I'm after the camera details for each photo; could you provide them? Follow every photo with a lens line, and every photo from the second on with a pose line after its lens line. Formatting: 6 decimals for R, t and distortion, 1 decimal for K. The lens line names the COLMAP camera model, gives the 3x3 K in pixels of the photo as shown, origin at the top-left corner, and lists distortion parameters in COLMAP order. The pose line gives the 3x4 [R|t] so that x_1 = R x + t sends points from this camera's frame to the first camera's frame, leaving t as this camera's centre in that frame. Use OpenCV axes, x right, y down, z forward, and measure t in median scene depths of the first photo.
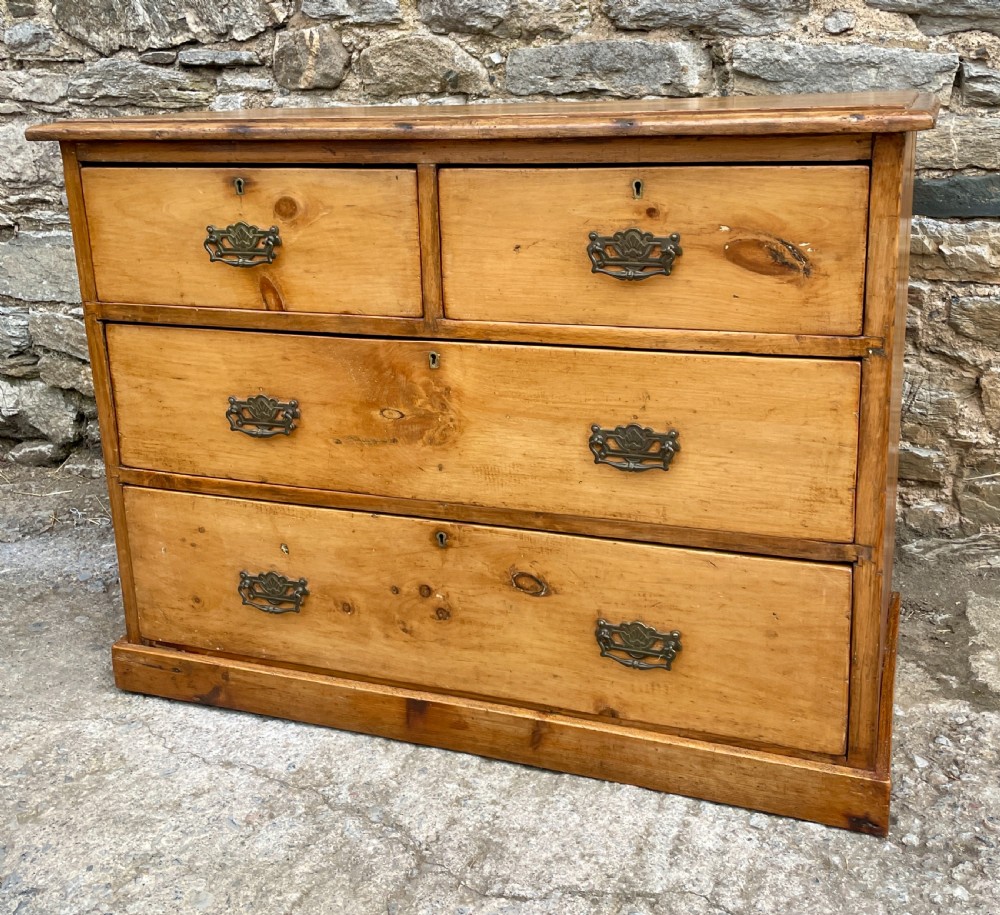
lens RADIAL K [[1107.1, 0, 516.6], [0, 1107.1, 385.0], [0, 0, 1]] dist [0.053027, 0.000000]
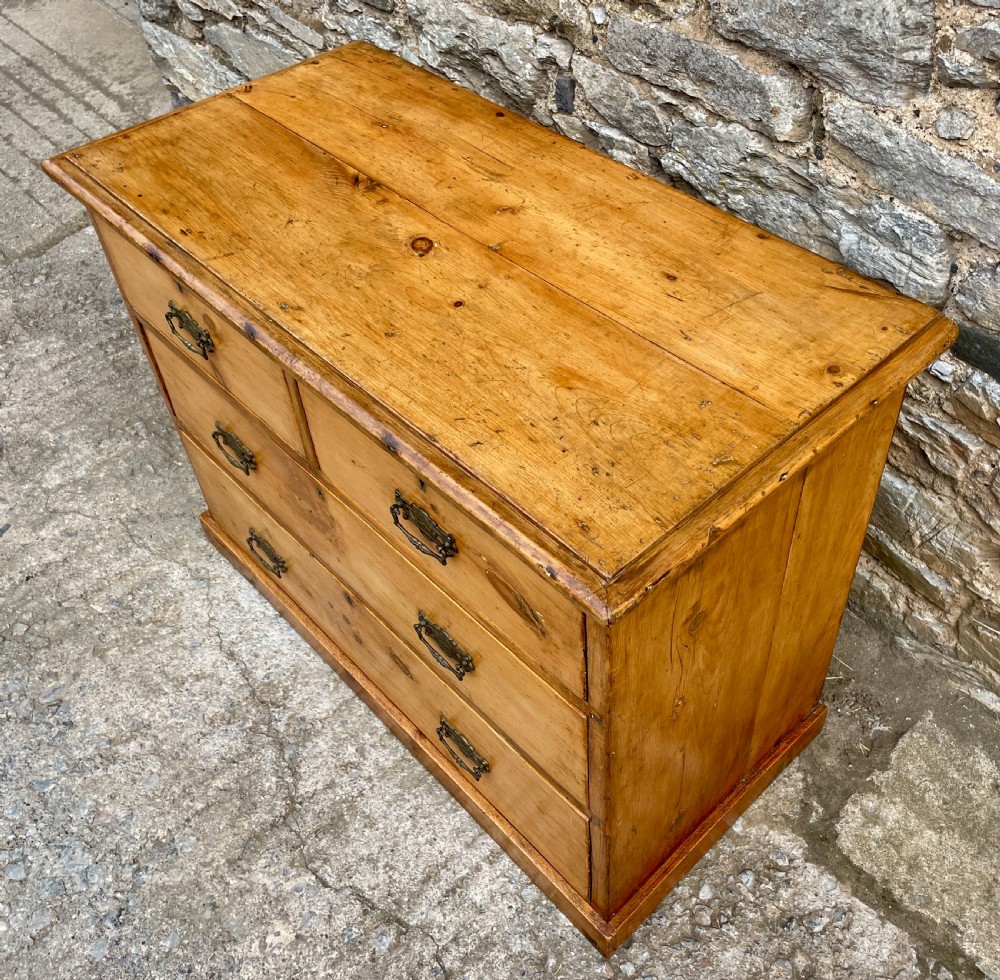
lens RADIAL K [[1019.2, 0, 535.3], [0, 1019.2, 461.7], [0, 0, 1]] dist [0.041481, 0.000000]
pose [[0.894137, 0.317250, -0.316025, 0.394739], [-0.110761, 0.840495, 0.530377, -0.565180], [0.433880, -0.439226, 0.786657, 0.292726]]
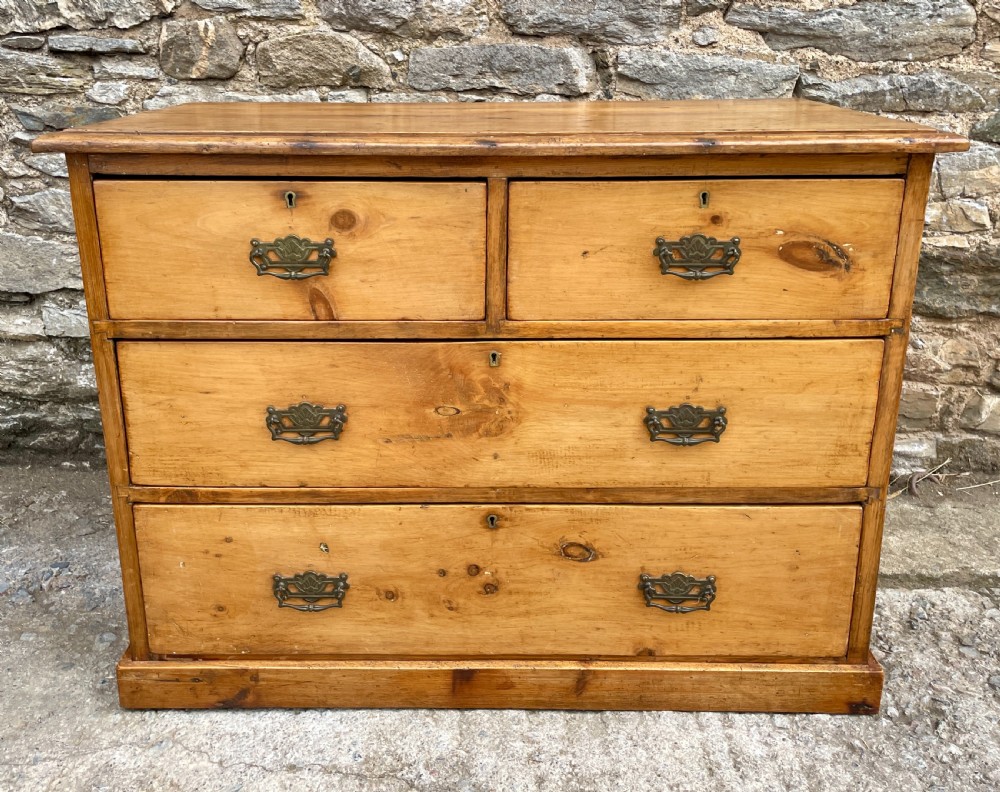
lens RADIAL K [[931.7, 0, 475.8], [0, 931.7, 329.0], [0, 0, 1]] dist [0.039736, 0.000000]
pose [[0.943168, -0.074061, 0.323958, -0.354386], [0.064085, 0.997087, 0.041372, -0.083286], [-0.326079, -0.018260, 0.945166, 0.149797]]
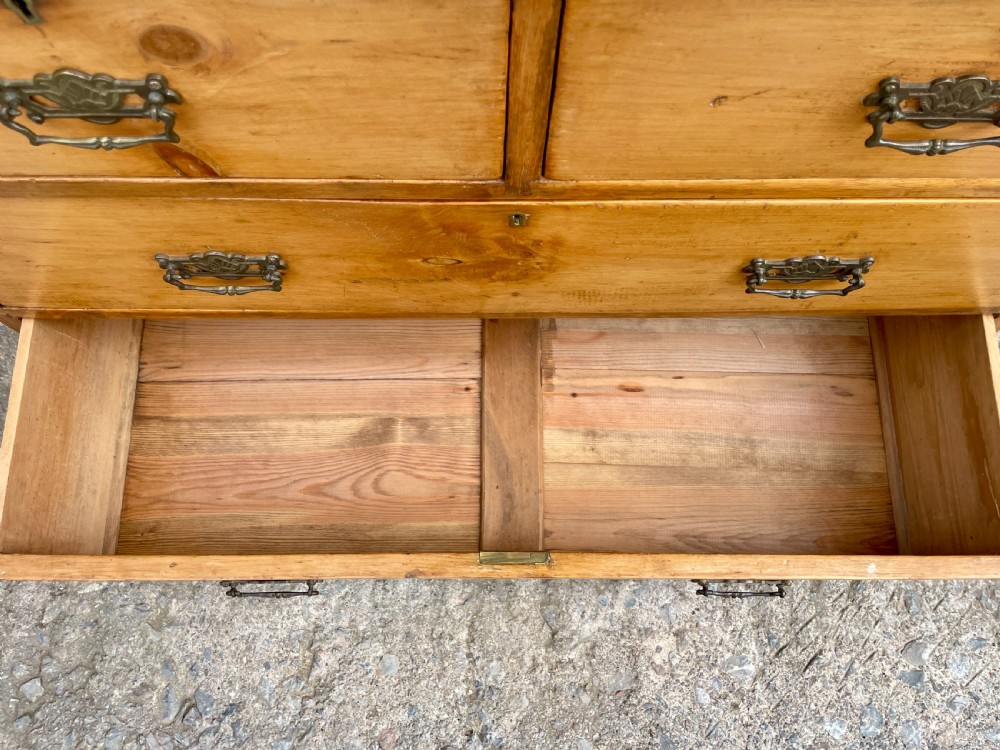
lens RADIAL K [[766.2, 0, 507.1], [0, 766.2, 368.3], [0, 0, 1]] dist [0.064882, -0.090212]
pose [[0.935081, -0.319540, 0.153355, -0.162310], [0.049062, 0.545203, 0.836867, -0.315451], [-0.351023, -0.775014, 0.525486, 0.662400]]
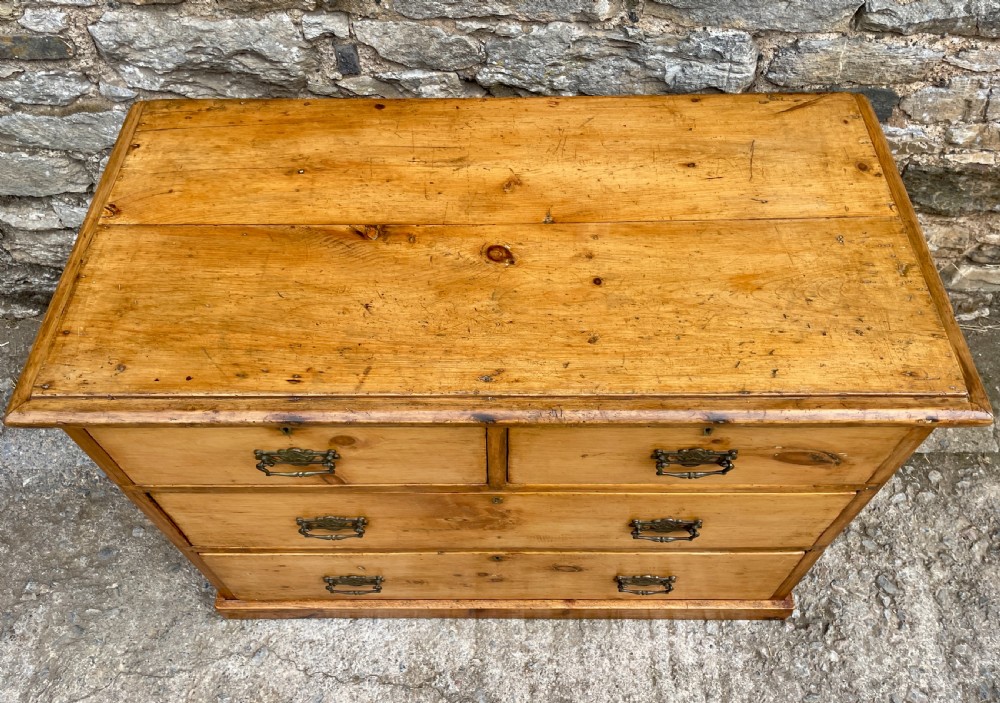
lens RADIAL K [[789.8, 0, 496.5], [0, 789.8, 337.3], [0, 0, 1]] dist [0.083431, -0.113634]
pose [[0.940814, -0.267323, 0.208345, -0.189808], [0.076658, 0.766635, 0.637491, -0.640764], [-0.330141, -0.583789, 0.741753, 0.448519]]
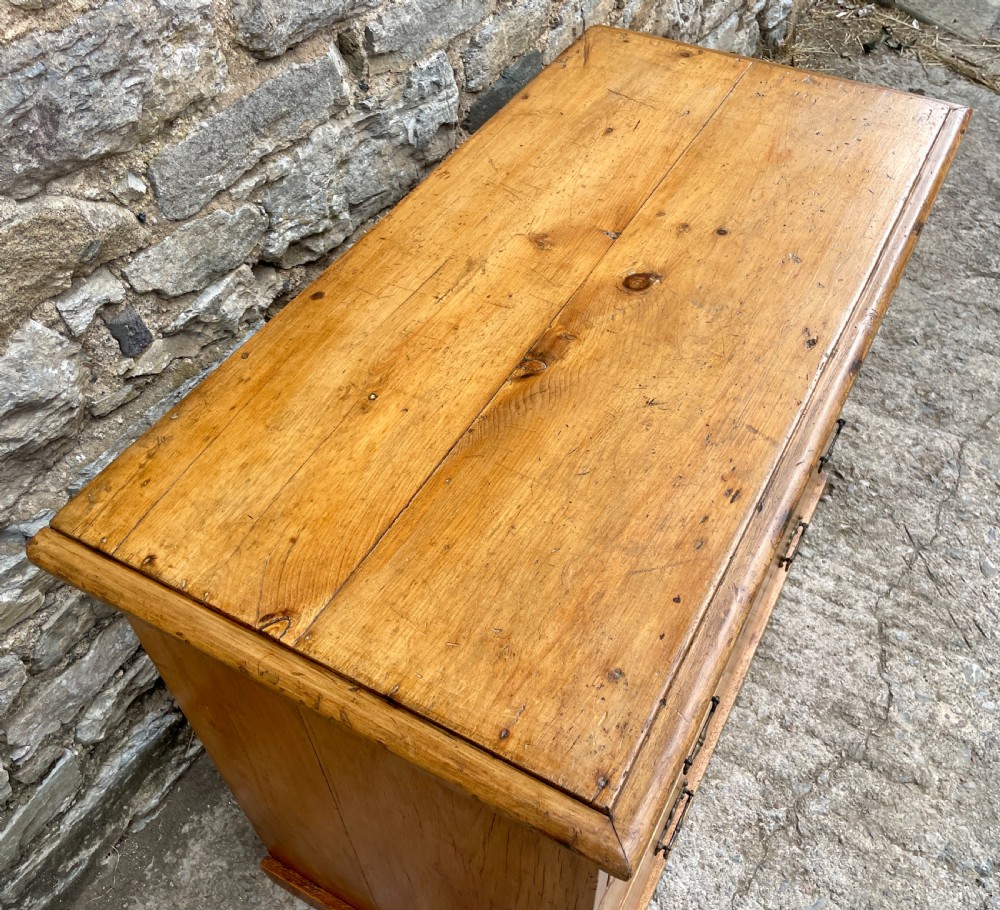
lens RADIAL K [[929.4, 0, 526.5], [0, 929.4, 462.2], [0, 0, 1]] dist [0.033347, 0.000000]
pose [[0.144379, -0.722951, 0.675646, -0.590592], [0.269830, 0.685688, 0.676036, -0.643526], [-0.952022, 0.084704, 0.294073, 0.899629]]
